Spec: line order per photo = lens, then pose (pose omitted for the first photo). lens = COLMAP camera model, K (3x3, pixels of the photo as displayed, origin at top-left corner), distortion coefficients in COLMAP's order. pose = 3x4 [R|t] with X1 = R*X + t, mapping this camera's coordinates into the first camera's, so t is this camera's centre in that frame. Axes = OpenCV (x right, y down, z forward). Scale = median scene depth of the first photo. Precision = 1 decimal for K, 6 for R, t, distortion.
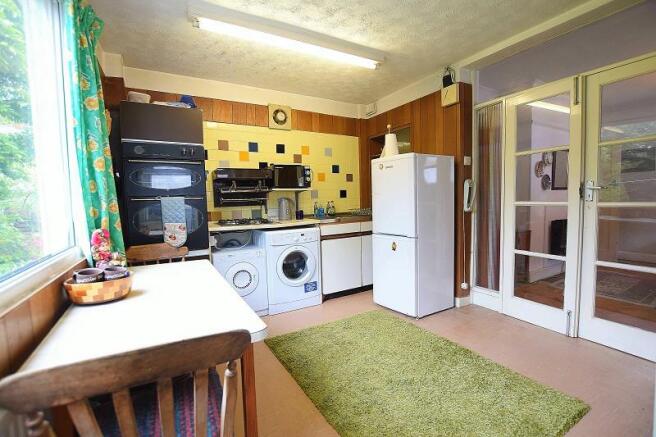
lens RADIAL K [[292.8, 0, 328.5], [0, 292.8, 220.8], [0, 0, 1]] dist [-0.024851, 0.000054]
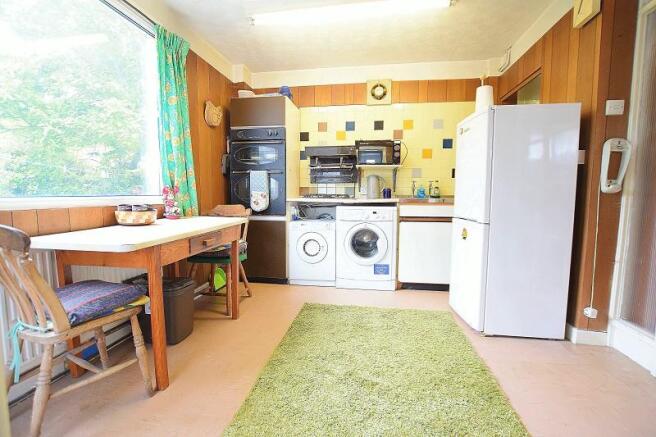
lens RADIAL K [[292.8, 0, 328.3], [0, 292.8, 219.0], [0, 0, 1]] dist [-0.024851, 0.000054]
pose [[0.773955, 0.083657, -0.627690, 0.374720], [-0.072867, 0.996416, 0.042953, 0.037265], [0.629034, 0.012494, 0.777278, 0.162532]]
